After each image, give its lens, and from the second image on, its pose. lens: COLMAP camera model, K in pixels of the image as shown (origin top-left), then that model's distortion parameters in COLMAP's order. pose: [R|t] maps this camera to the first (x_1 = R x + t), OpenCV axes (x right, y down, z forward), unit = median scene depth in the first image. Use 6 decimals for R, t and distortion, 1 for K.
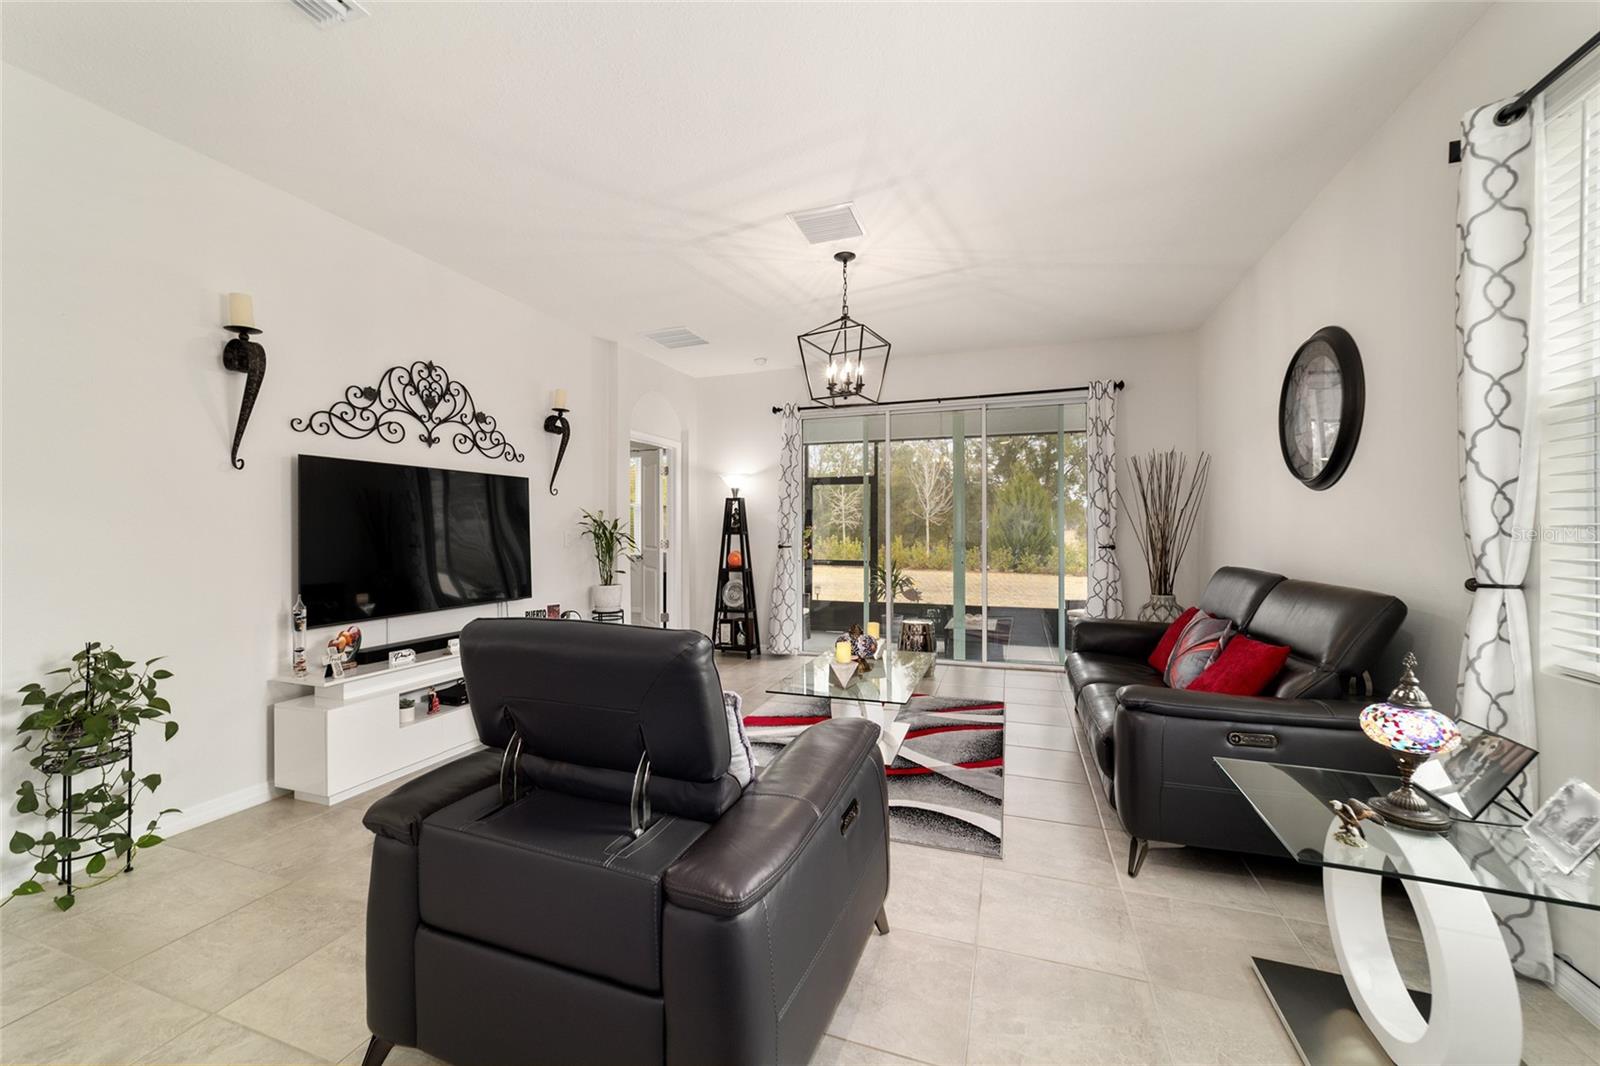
lens RADIAL K [[613.7, 0, 798.3], [0, 613.7, 533.8], [0, 0, 1]] dist [-0.019648, 0.009498]
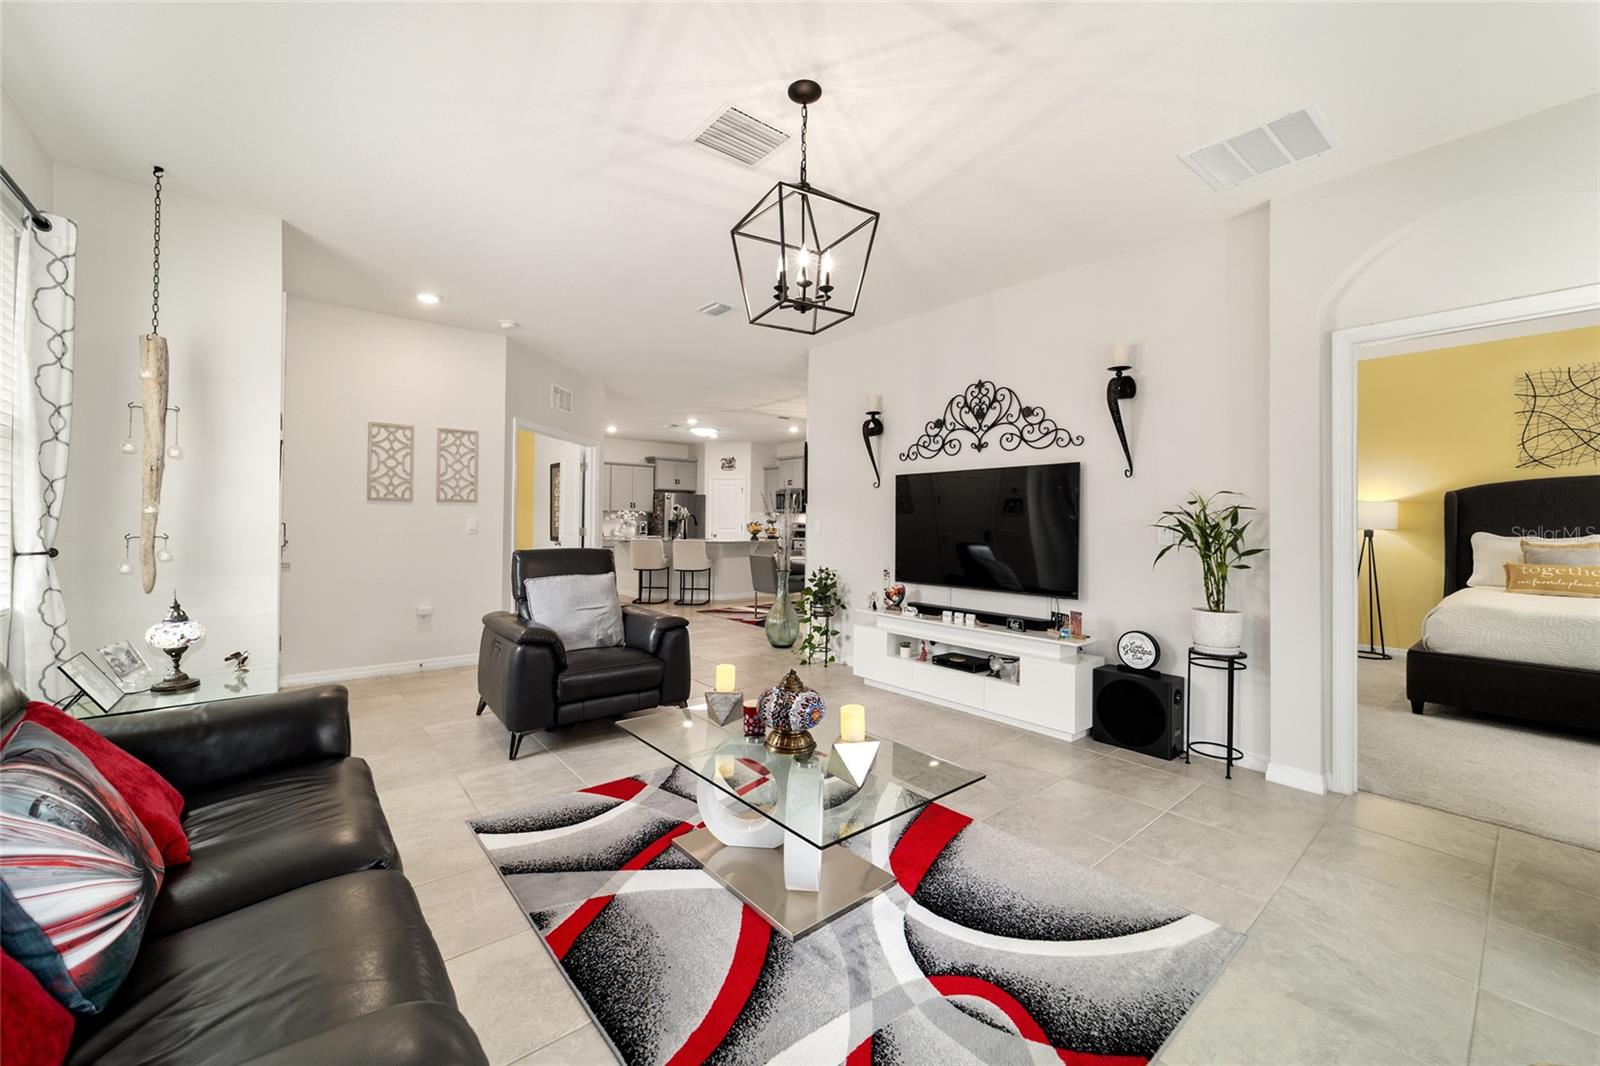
lens RADIAL K [[620.1, 0, 795.4], [0, 620.1, 516.4], [0, 0, 1]] dist [-0.016561, 0.000180]
pose [[-0.514579, -0.009389, -0.857392, 0.627214], [-0.012840, 0.999912, -0.003244, -0.007180], [0.857347, 0.009339, -0.514654, 1.325230]]
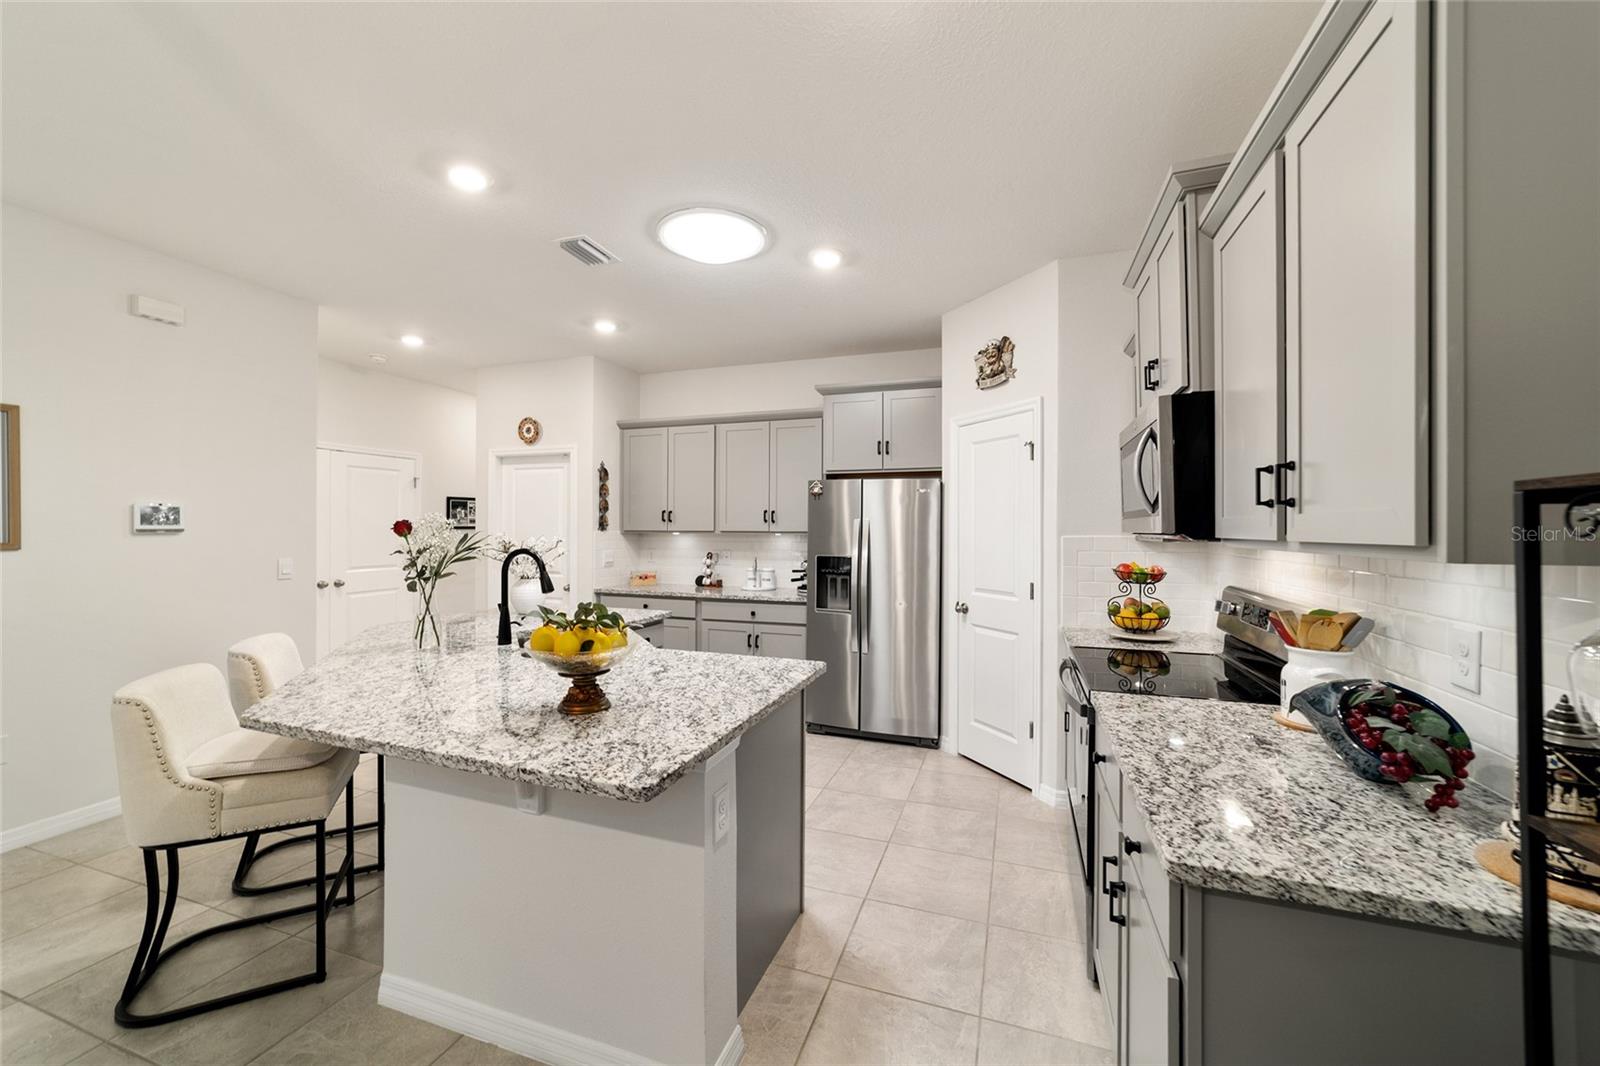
lens RADIAL K [[617.5, 0, 796.9], [0, 617.5, 527.4], [0, 0, 1]] dist [-0.017508, 0.008829]
pose [[-0.999989, -0.003221, 0.003327, -1.911541], [-0.003208, 0.999987, 0.003927, -0.050080], [-0.003340, 0.003917, -0.999987, 0.170475]]
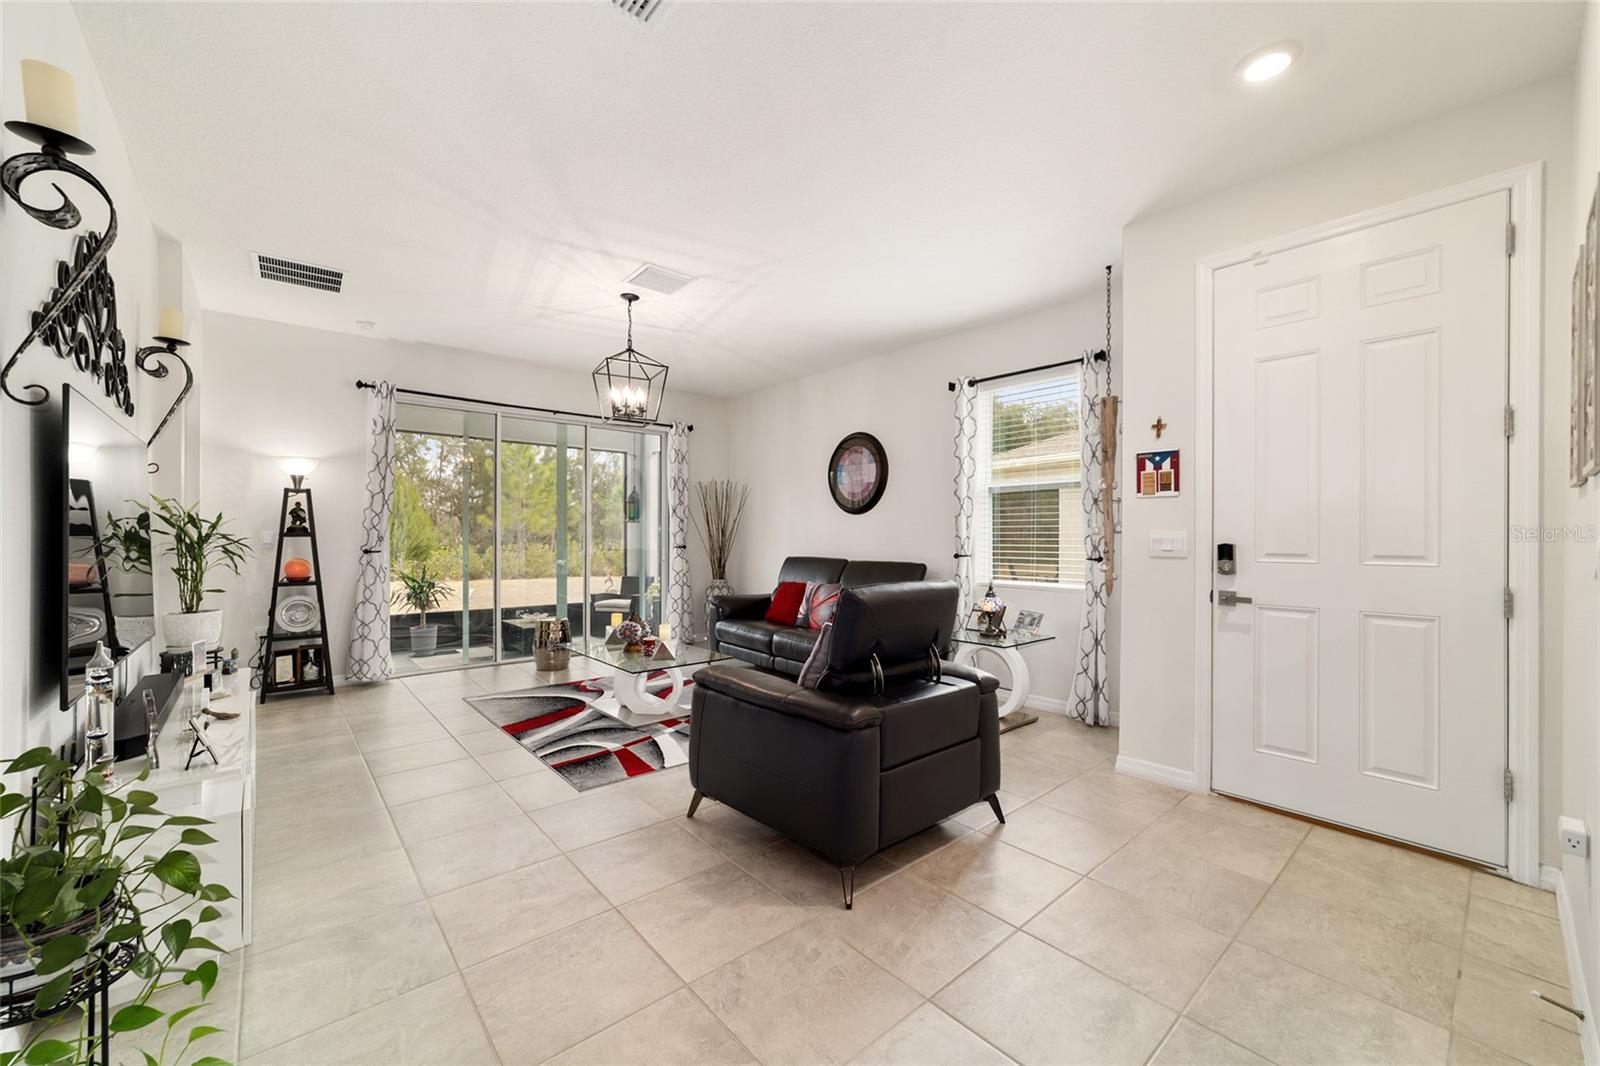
lens RADIAL K [[627.4, 0, 803.1], [0, 627.4, 537.7], [0, 0, 1]] dist [-0.018791, 0.008852]
pose [[0.492170, 0.001990, 0.870497, -0.792930], [-0.000677, 0.999998, -0.001904, 0.006046], [-0.870499, 0.000348, 0.492171, 0.129644]]
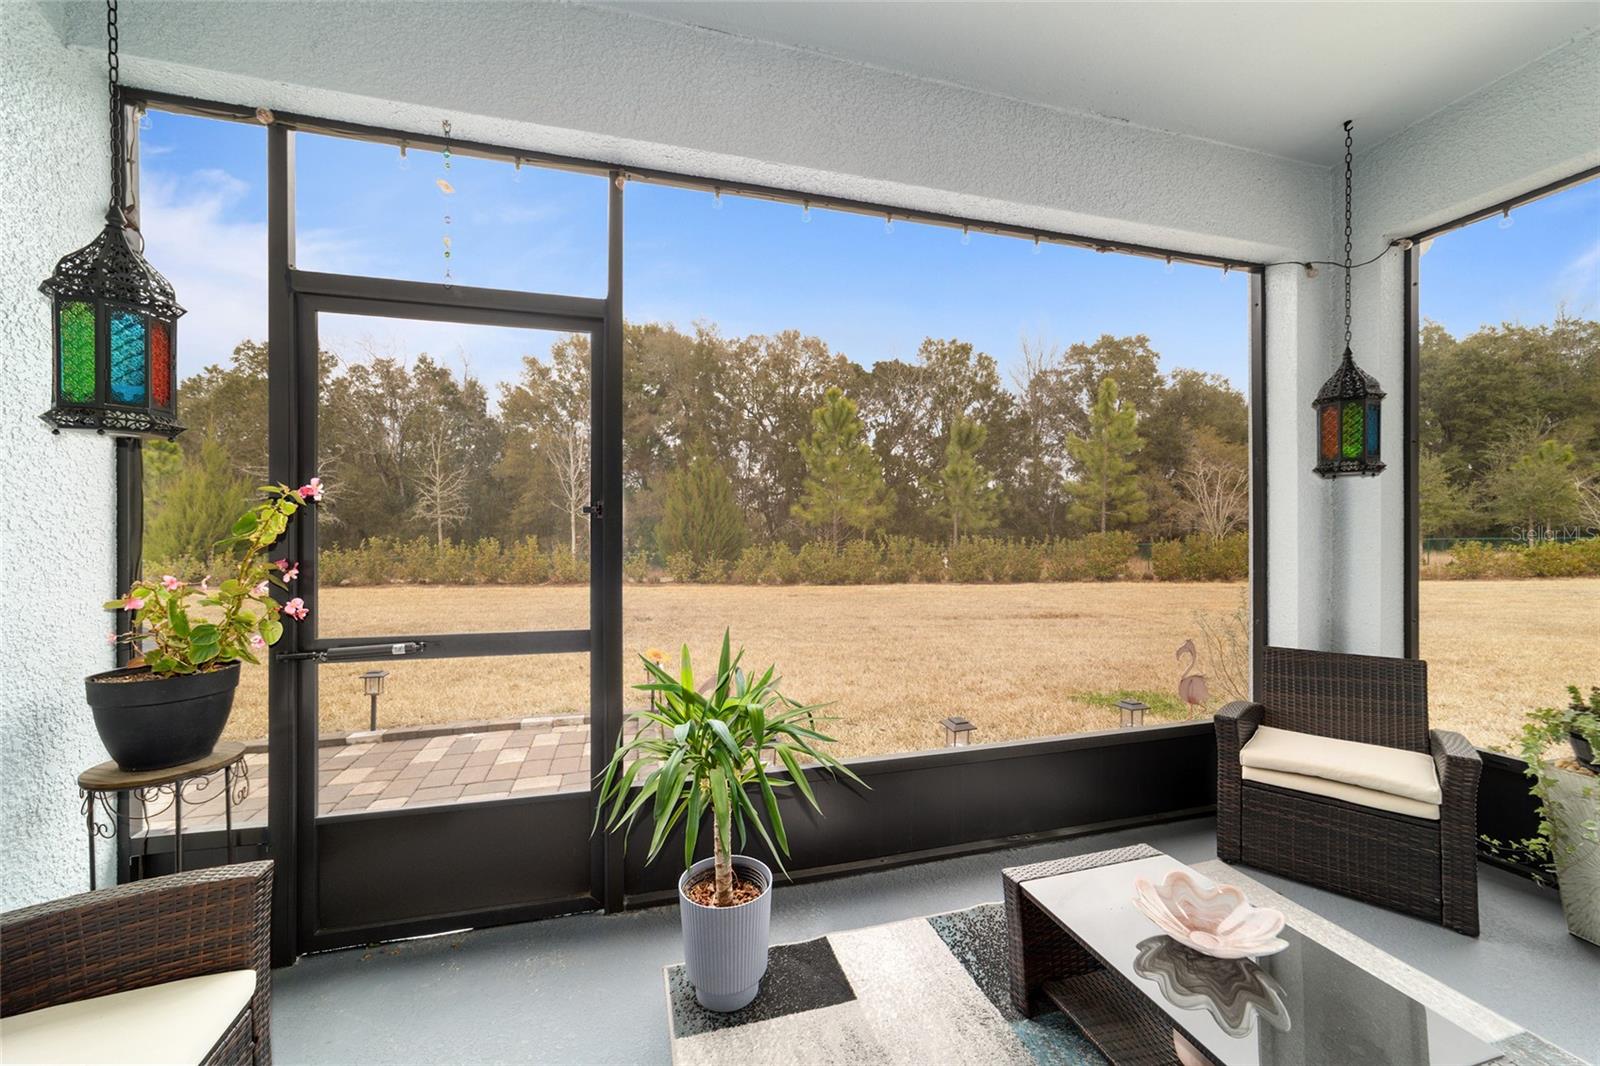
lens RADIAL K [[614.5, 0, 800.3], [0, 614.5, 526.2], [0, 0, 1]] dist [-0.016766, 0.008331]
pose [[0.817965, 0.004613, 0.575250, 0.091715], [0.003570, 0.999908, -0.013095, 0.011152], [-0.575257, 0.012765, 0.817873, 1.684686]]
